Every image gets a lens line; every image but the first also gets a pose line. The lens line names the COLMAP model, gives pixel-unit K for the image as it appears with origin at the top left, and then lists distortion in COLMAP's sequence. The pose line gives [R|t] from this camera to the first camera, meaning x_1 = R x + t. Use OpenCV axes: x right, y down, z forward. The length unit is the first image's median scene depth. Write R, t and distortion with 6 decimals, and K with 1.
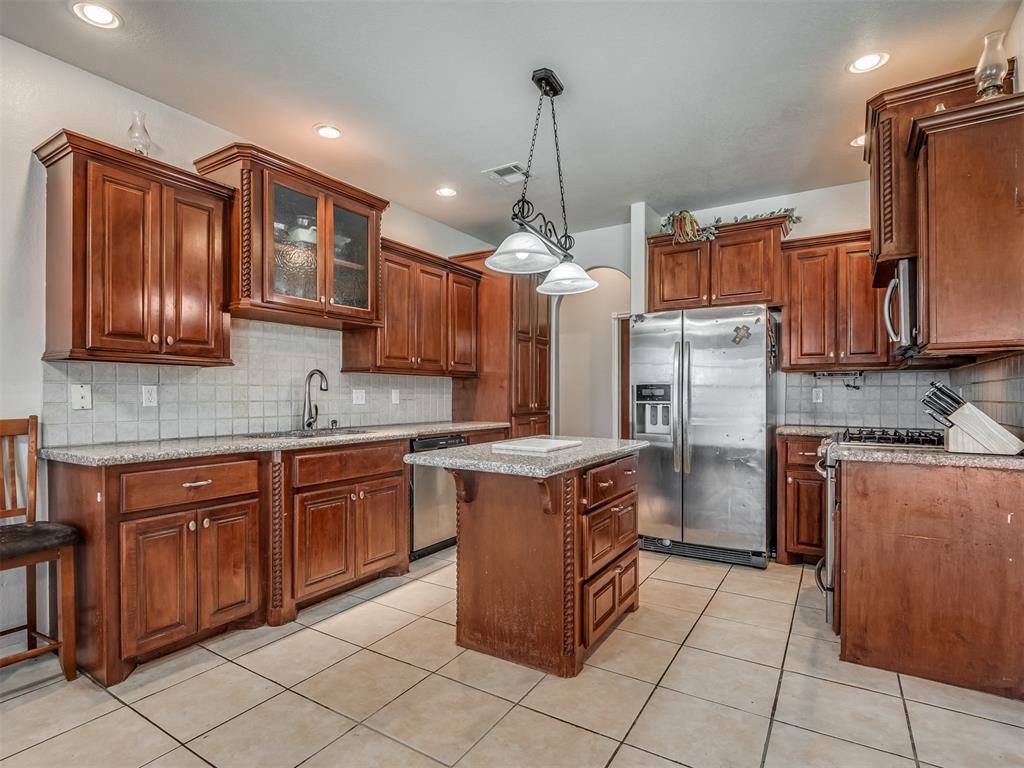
lens RADIAL K [[538.0, 0, 481.5], [0, 538.0, 396.0], [0, 0, 1]] dist [-0.002668, -0.002109]
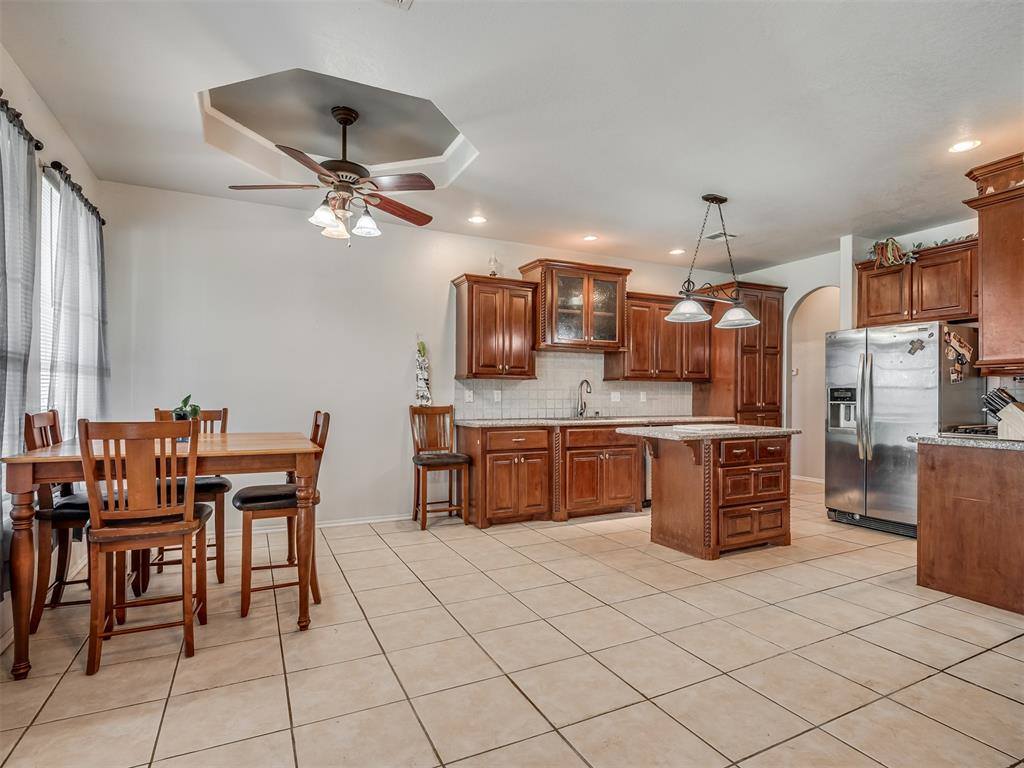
lens RADIAL K [[534.5, 0, 511.1], [0, 534.5, 388.1], [0, 0, 1]] dist [0.002569, -0.000154]
pose [[0.870294, -0.002576, -0.492525, 0.343182], [-0.004565, 0.999901, -0.013296, -0.001759], [0.492511, 0.013820, 0.870197, -0.599844]]
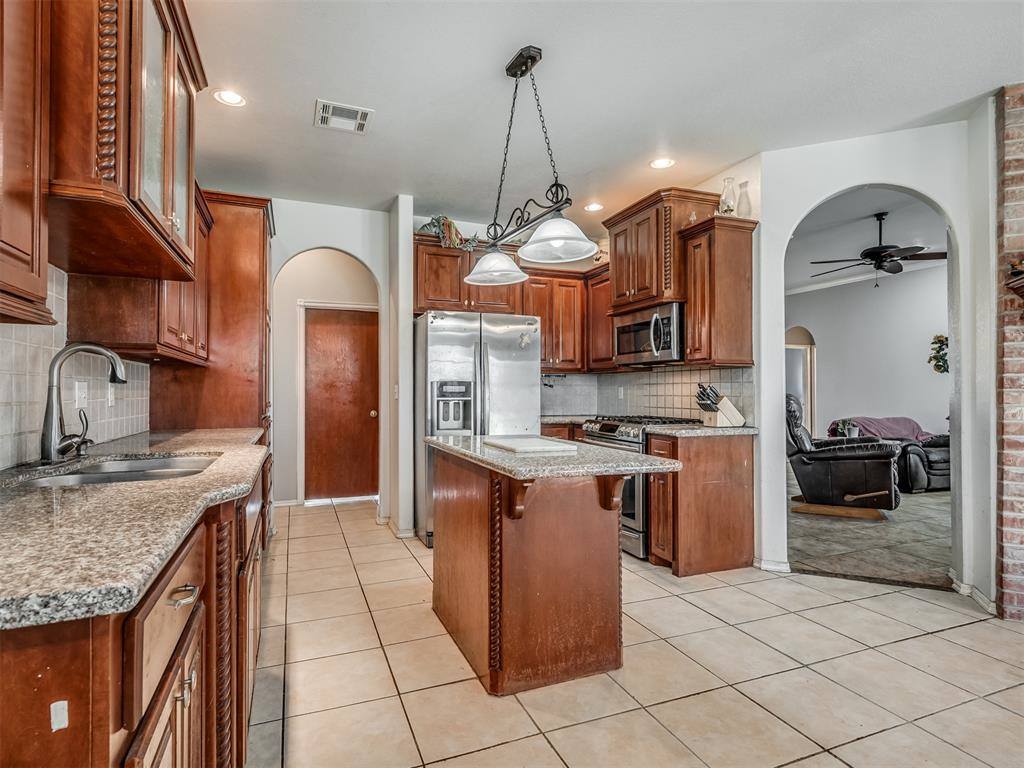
lens RADIAL K [[534.5, 0, 511.1], [0, 534.5, 388.1], [0, 0, 1]] dist [0.002569, -0.000154]
pose [[0.568618, 0.006085, 0.822580, -0.599134], [0.001074, 0.999966, -0.008139, -0.000330], [-0.822601, 0.005511, 0.568592, 0.438596]]
